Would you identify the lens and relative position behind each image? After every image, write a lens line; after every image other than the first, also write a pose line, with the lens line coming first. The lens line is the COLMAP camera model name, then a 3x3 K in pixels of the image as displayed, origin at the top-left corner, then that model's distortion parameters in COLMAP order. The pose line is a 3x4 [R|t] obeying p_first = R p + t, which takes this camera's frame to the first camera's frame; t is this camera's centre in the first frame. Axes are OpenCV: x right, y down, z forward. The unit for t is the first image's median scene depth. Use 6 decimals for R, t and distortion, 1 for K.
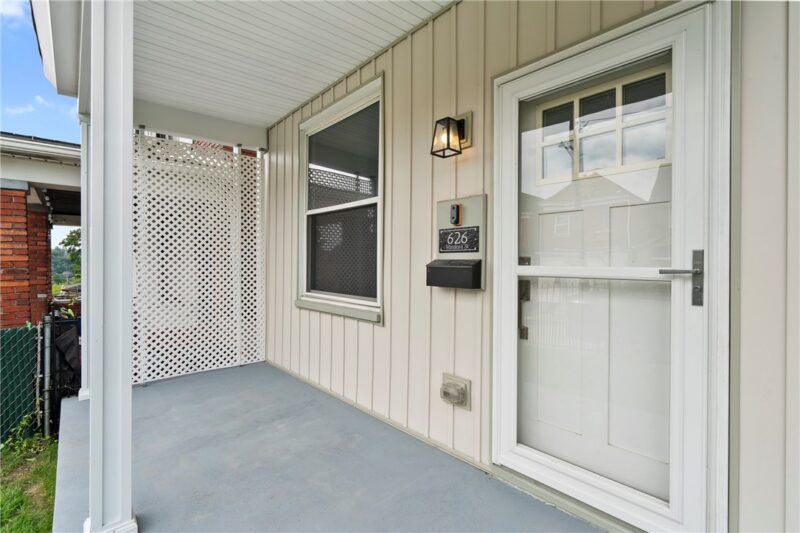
lens RADIAL K [[359.2, 0, 397.3], [0, 359.2, 263.0], [0, 0, 1]] dist [-0.013072, 0.002016]
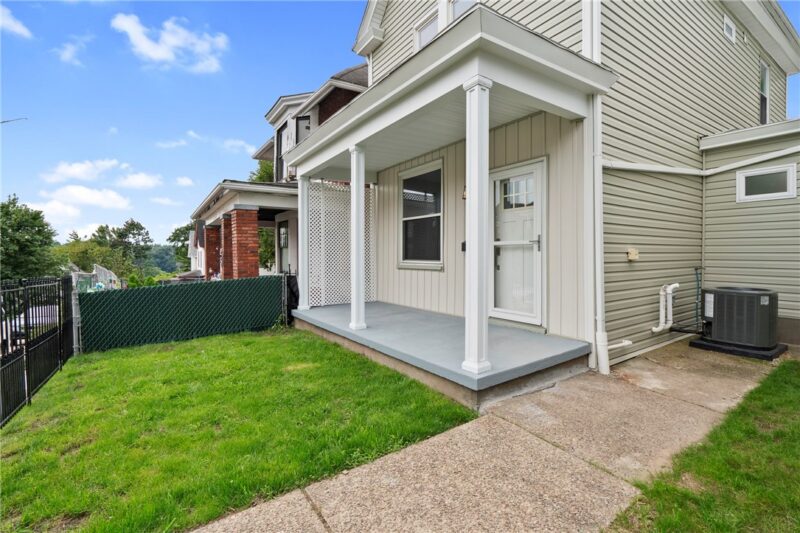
lens RADIAL K [[359.2, 0, 401.0], [0, 359.2, 260.3], [0, 0, 1]] dist [-0.013072, 0.002016]
pose [[0.989624, -0.004553, -0.143608, 0.016782], [0.006184, 0.999921, 0.010908, 0.065023], [0.143548, -0.011683, 0.989574, -1.016849]]
